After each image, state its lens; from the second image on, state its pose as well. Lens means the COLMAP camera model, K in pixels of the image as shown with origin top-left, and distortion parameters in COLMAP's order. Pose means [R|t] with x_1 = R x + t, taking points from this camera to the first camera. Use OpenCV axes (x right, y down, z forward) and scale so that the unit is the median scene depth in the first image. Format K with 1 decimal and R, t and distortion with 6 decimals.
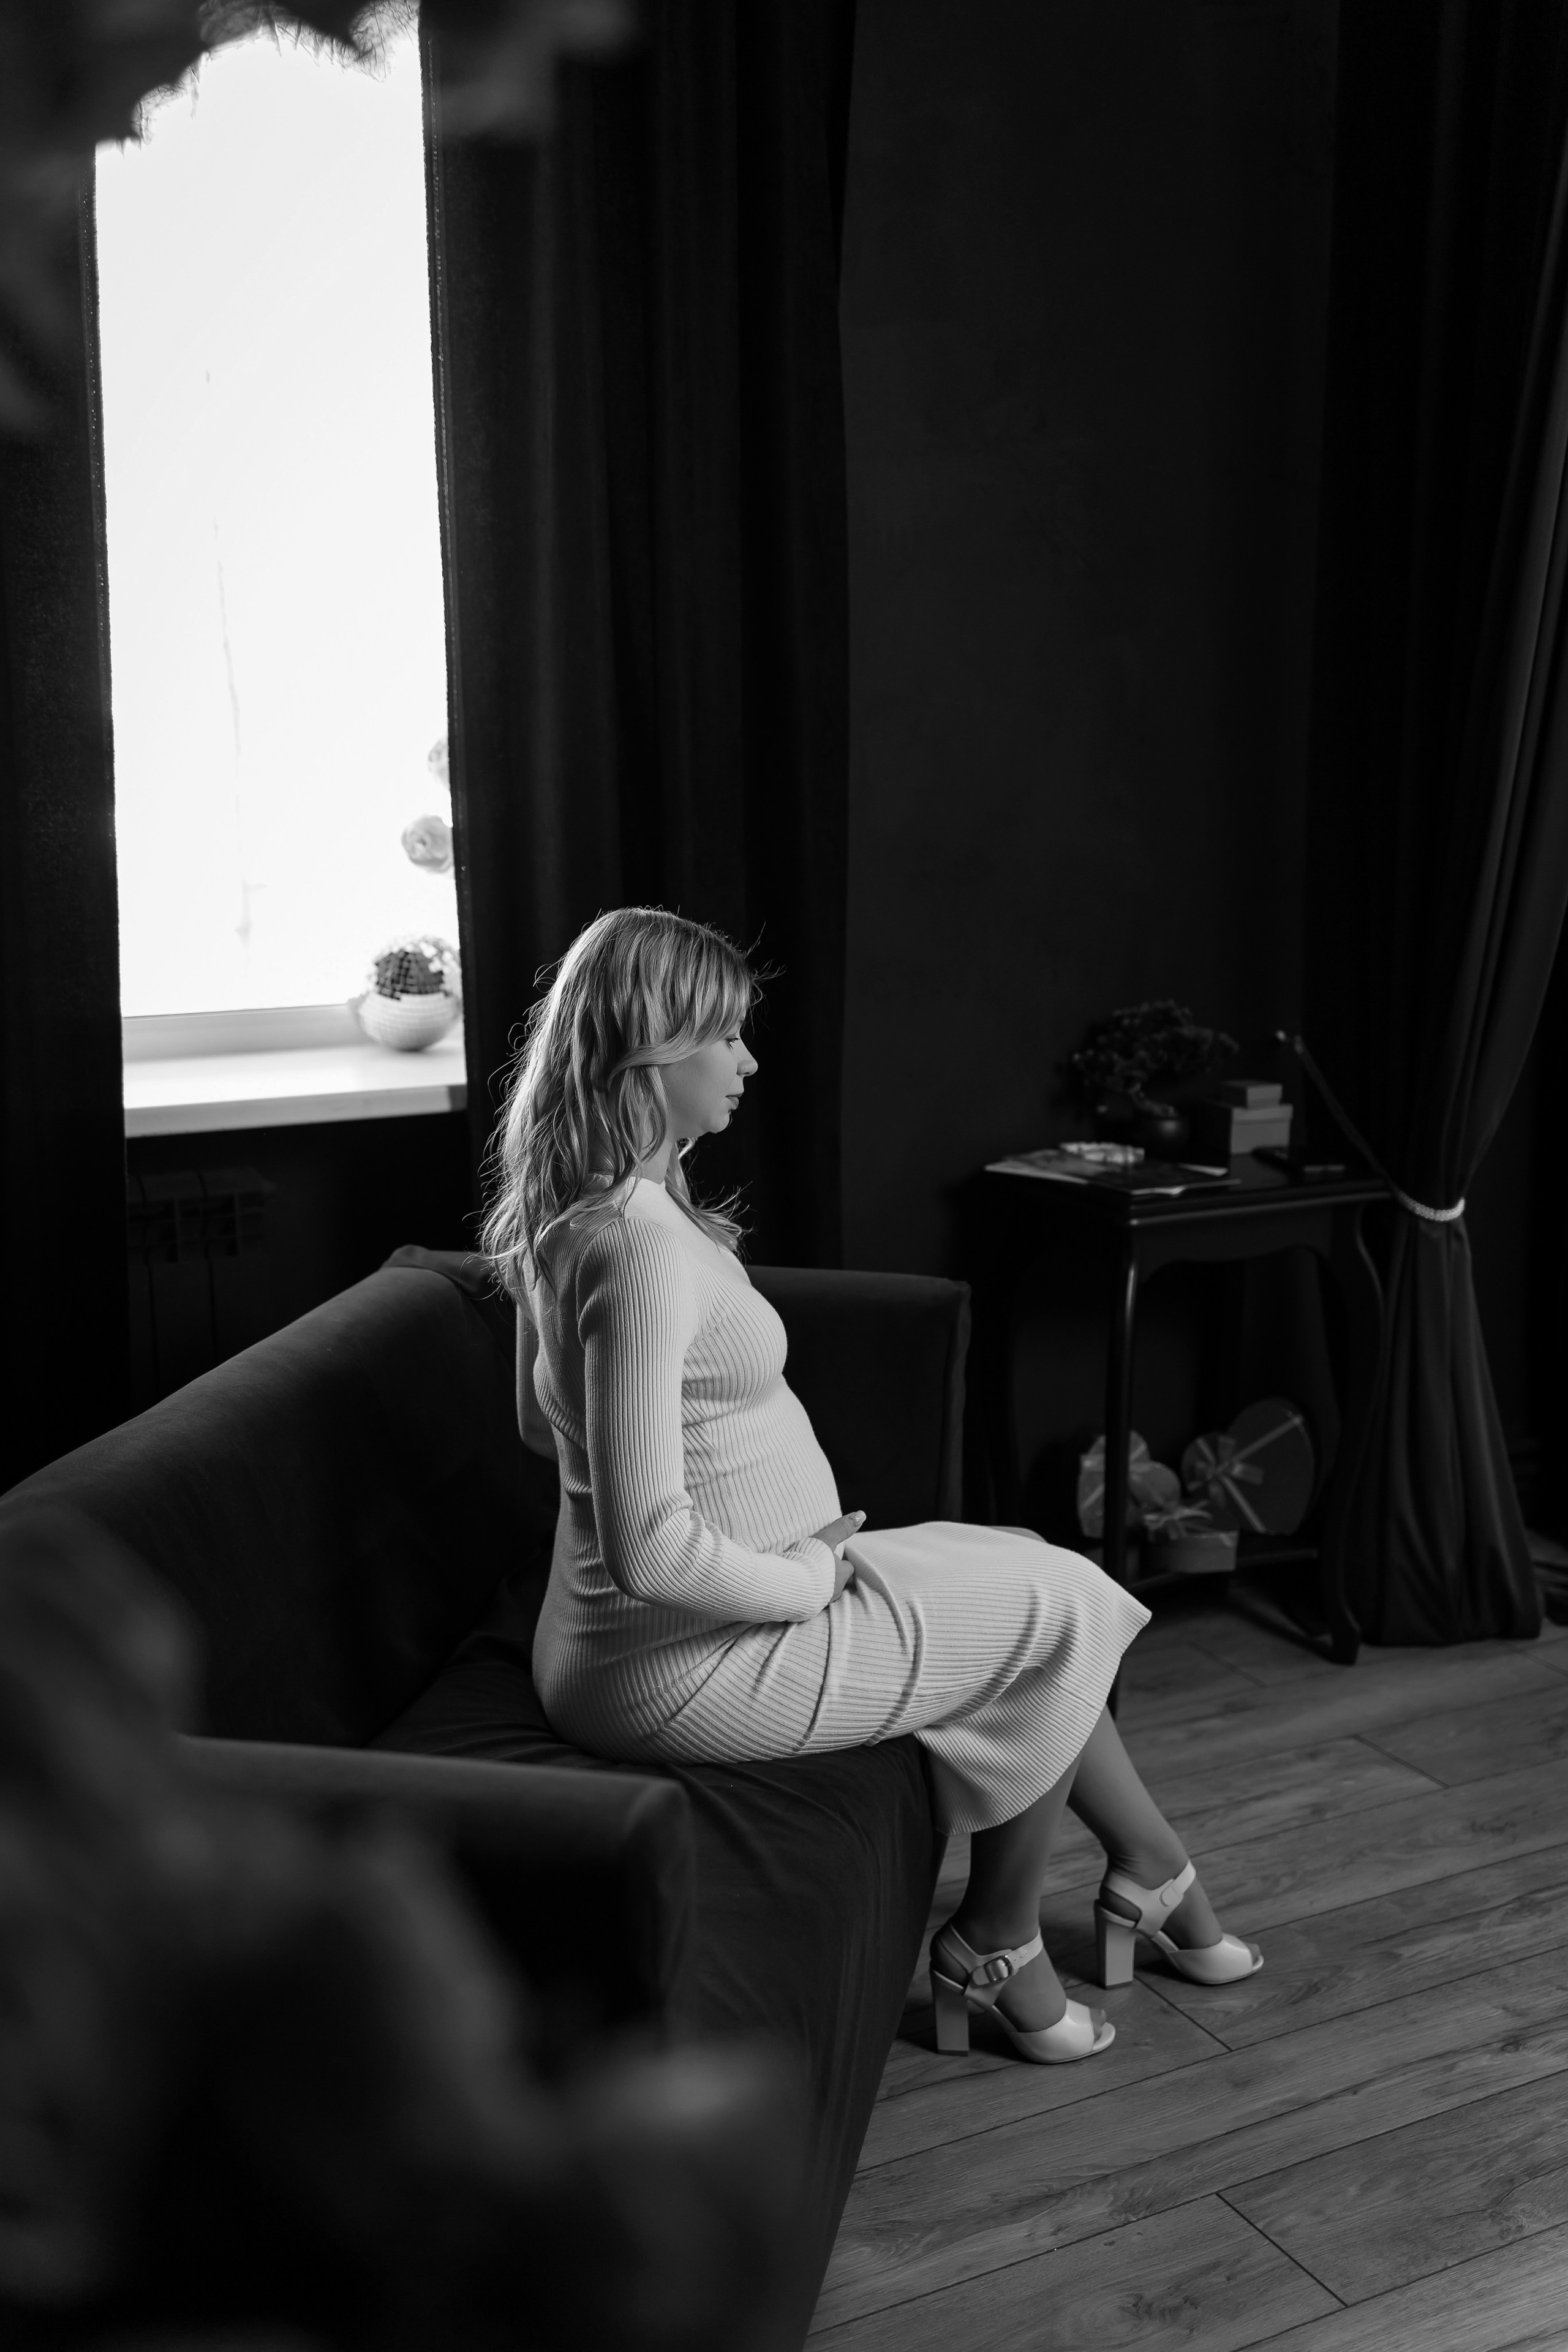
lens RADIAL K [[2357.0, 0, 781.0], [0, 2357.0, 1169.6], [0, 0, 1]] dist [0.010943, 0.000000]
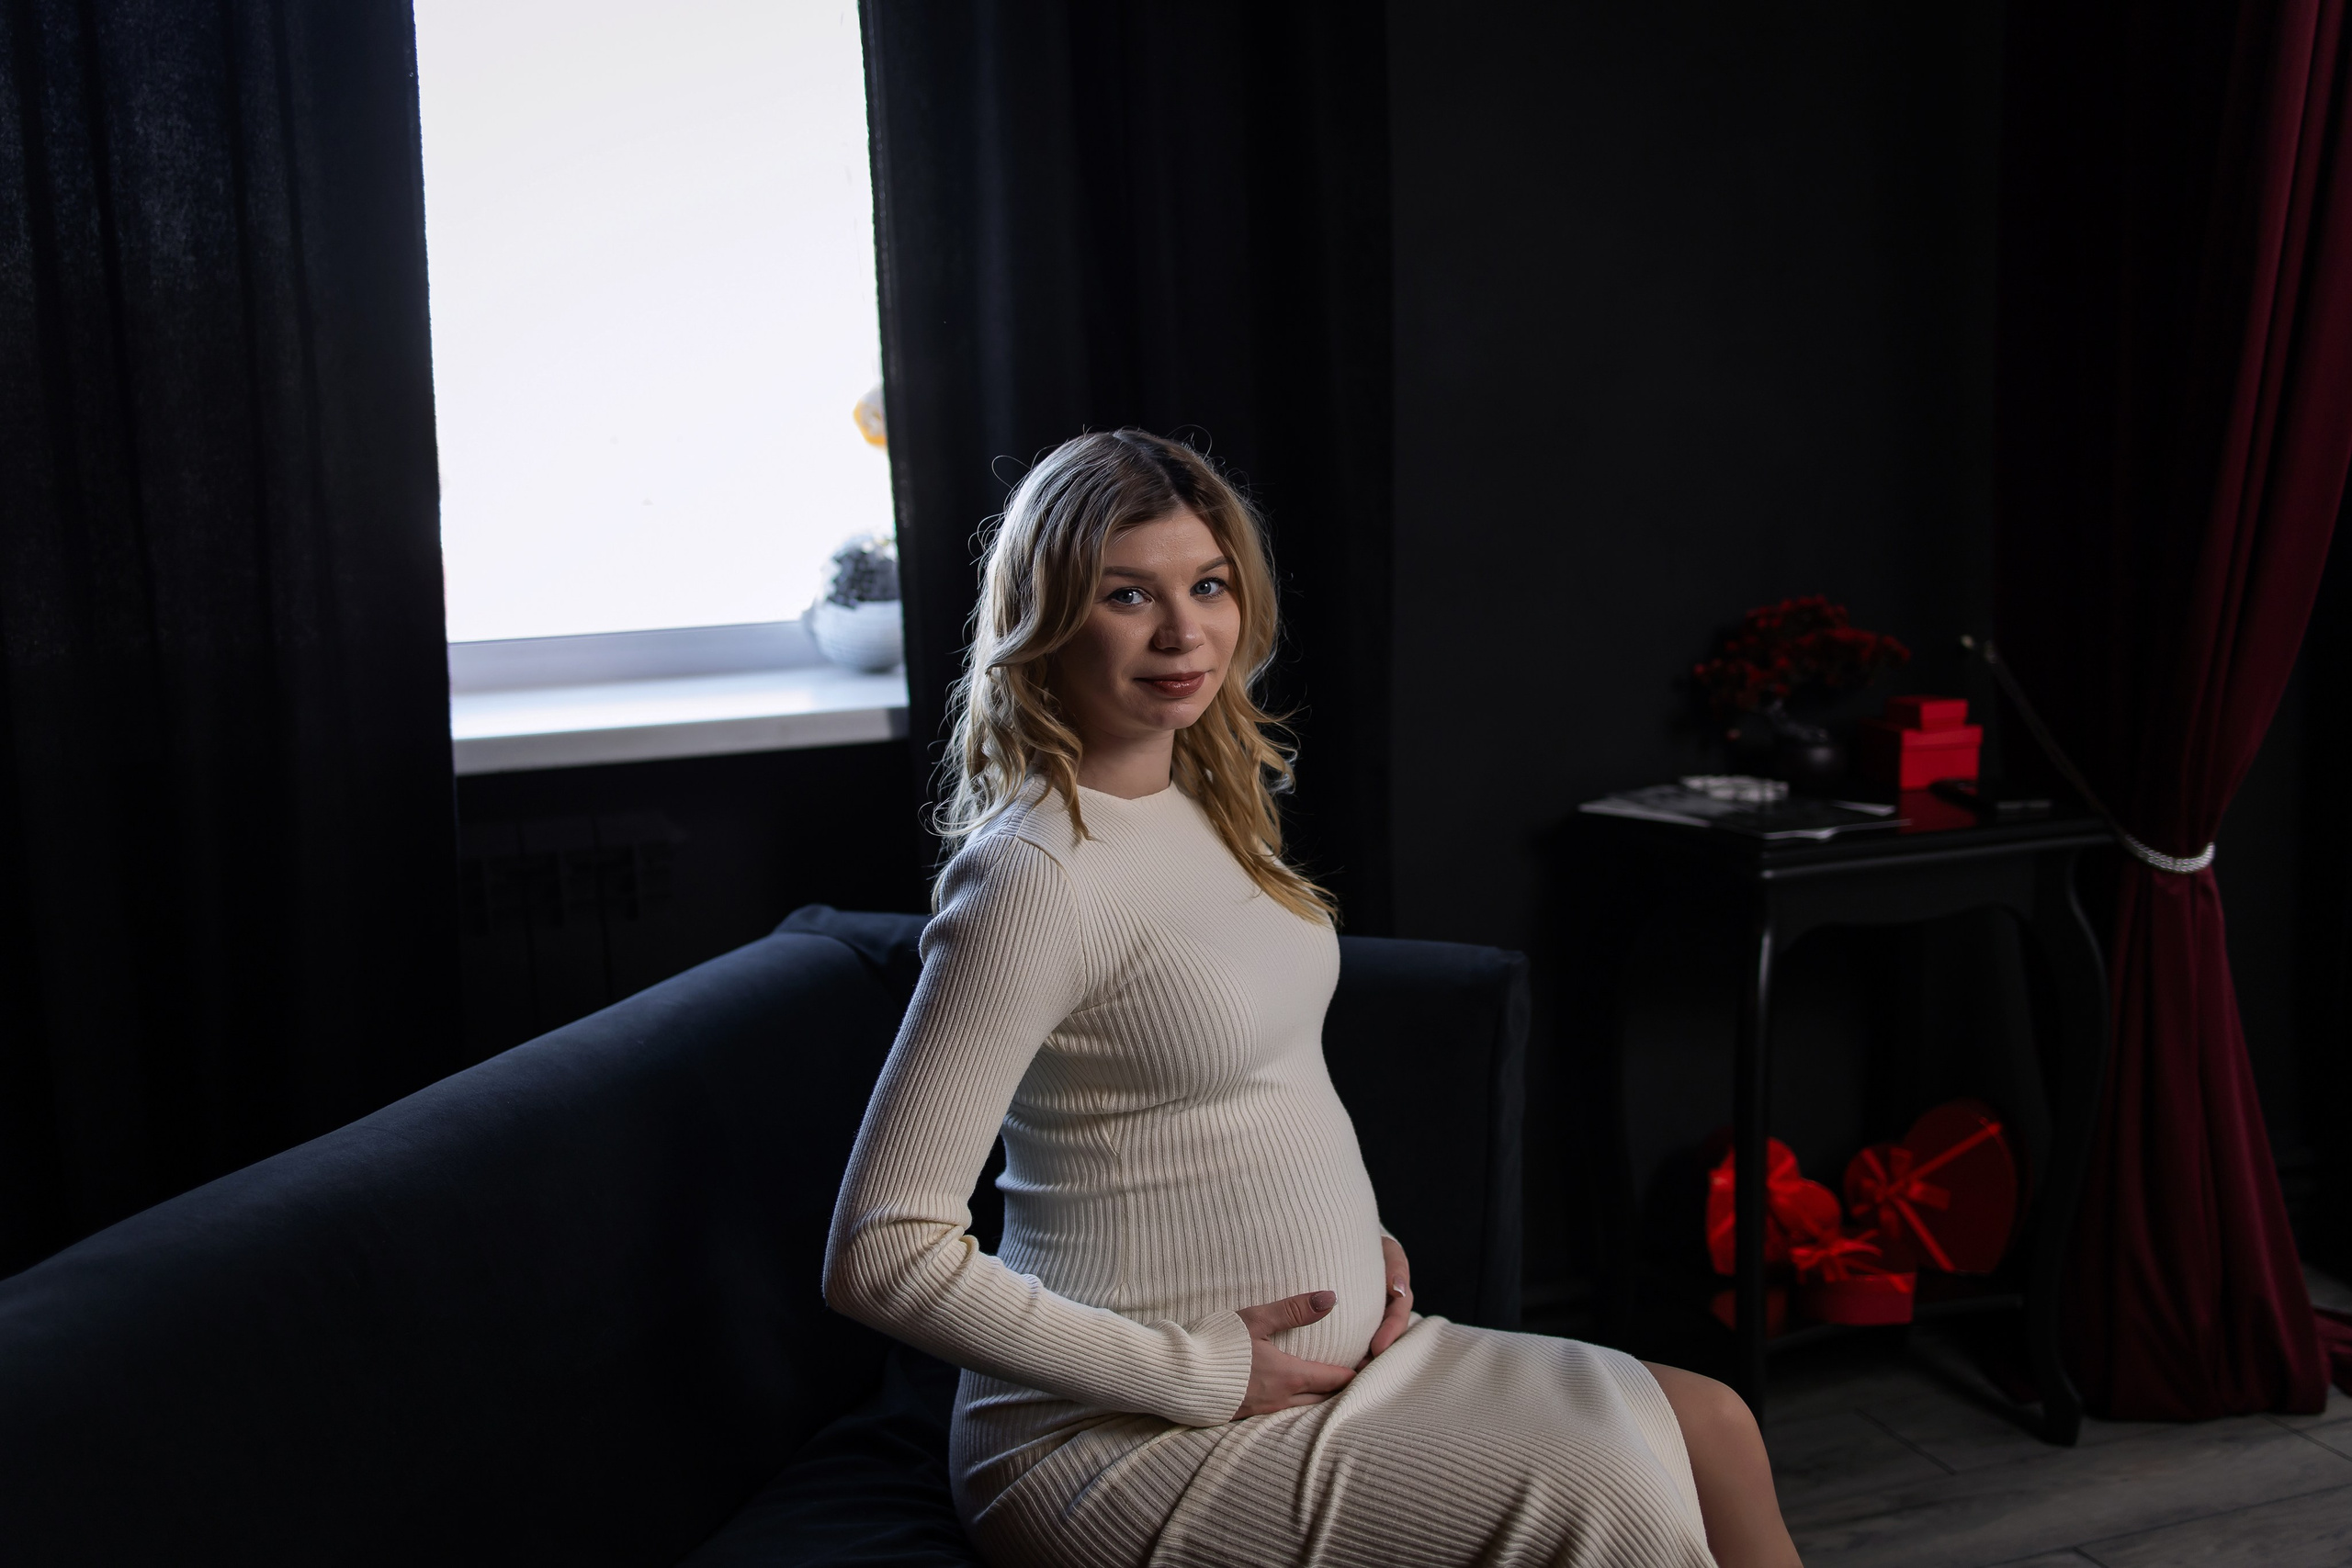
lens RADIAL K [[2356.8, 0, 1177.5], [0, 2356.8, 790.9], [0, 0, 1]] dist [0.010943, 0.000000]
pose [[0.991703, -0.009093, -0.128225, 0.053707], [0.006504, 0.999767, -0.020599, 0.008991], [0.128383, 0.019594, 0.991531, 0.193790]]
